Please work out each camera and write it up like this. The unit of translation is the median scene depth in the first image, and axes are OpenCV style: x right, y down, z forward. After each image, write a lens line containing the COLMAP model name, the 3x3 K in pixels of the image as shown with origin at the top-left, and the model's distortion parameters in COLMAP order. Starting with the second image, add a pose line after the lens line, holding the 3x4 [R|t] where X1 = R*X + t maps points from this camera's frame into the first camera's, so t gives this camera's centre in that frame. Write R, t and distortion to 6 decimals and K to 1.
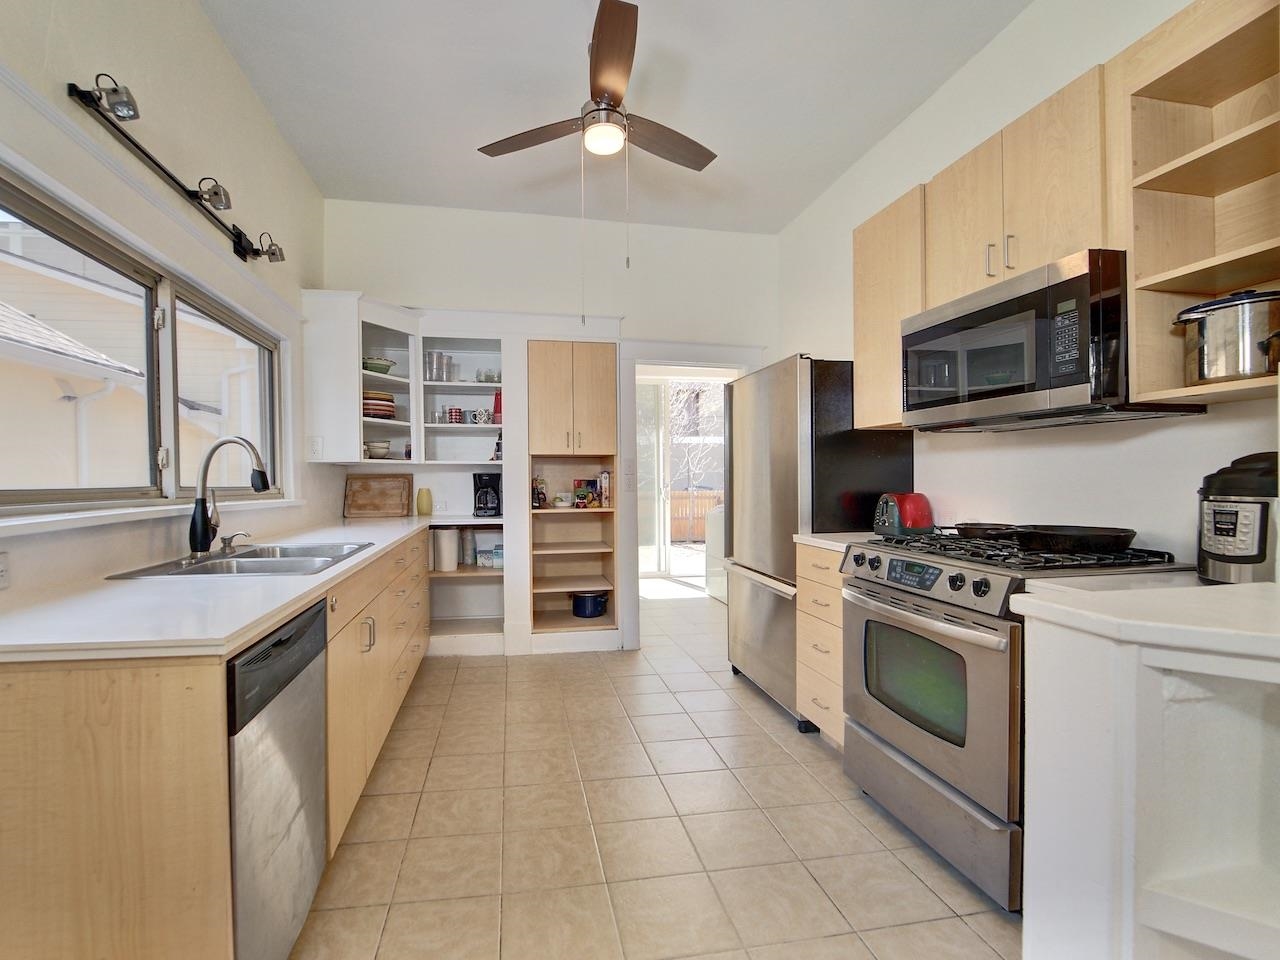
lens RADIAL K [[593.1, 0, 643.7], [0, 593.1, 481.8], [0, 0, 1]] dist [-0.002206, -0.000597]
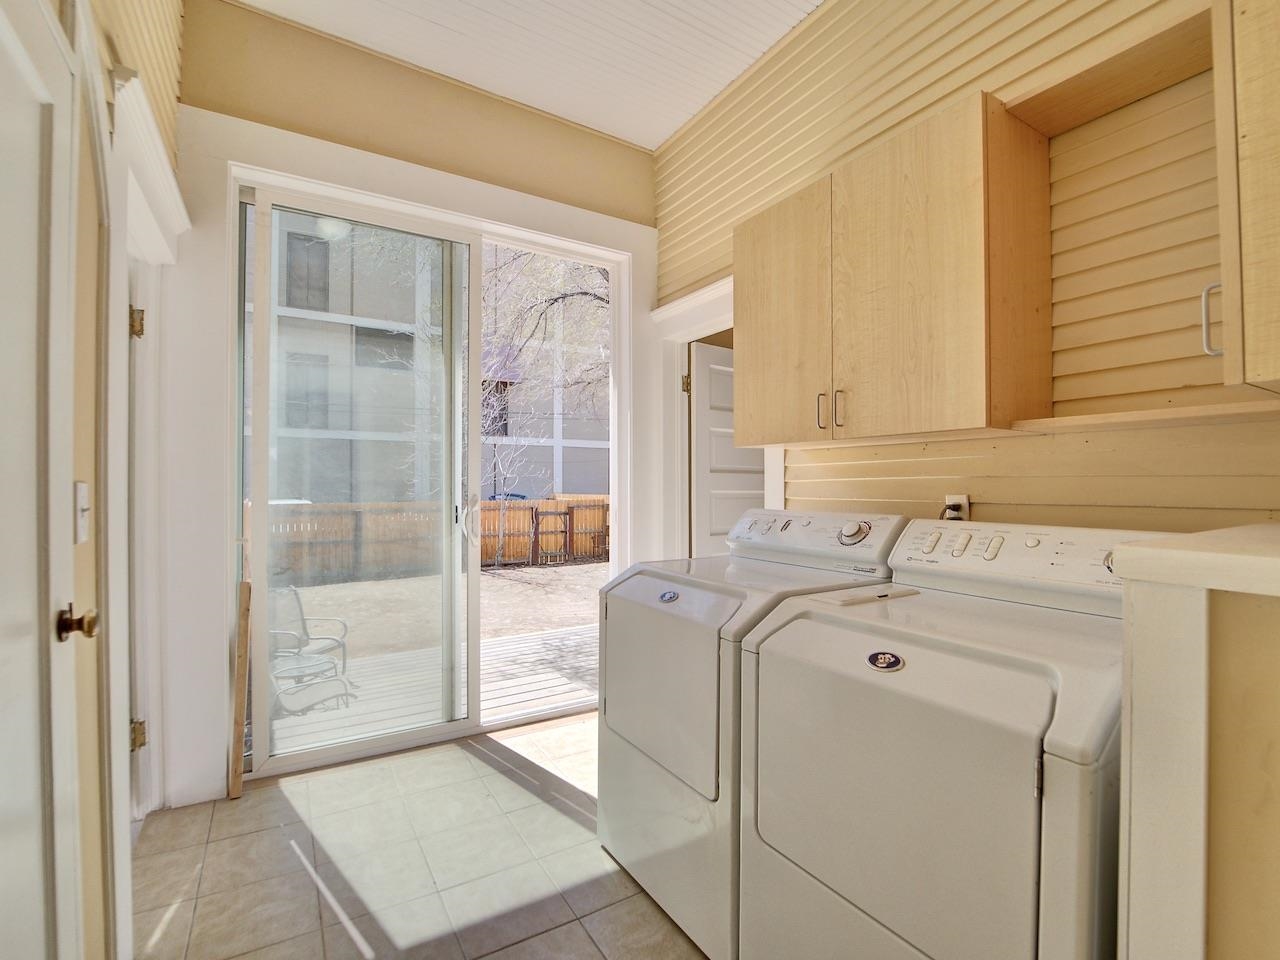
lens RADIAL K [[593.1, 0, 643.7], [0, 593.1, 481.8], [0, 0, 1]] dist [-0.002206, -0.000597]
pose [[0.946897, 0.001088, 0.321536, 0.006831], [0.002473, 0.999940, -0.010665, -0.000540], [-0.321529, 0.010893, 0.946837, 0.197286]]
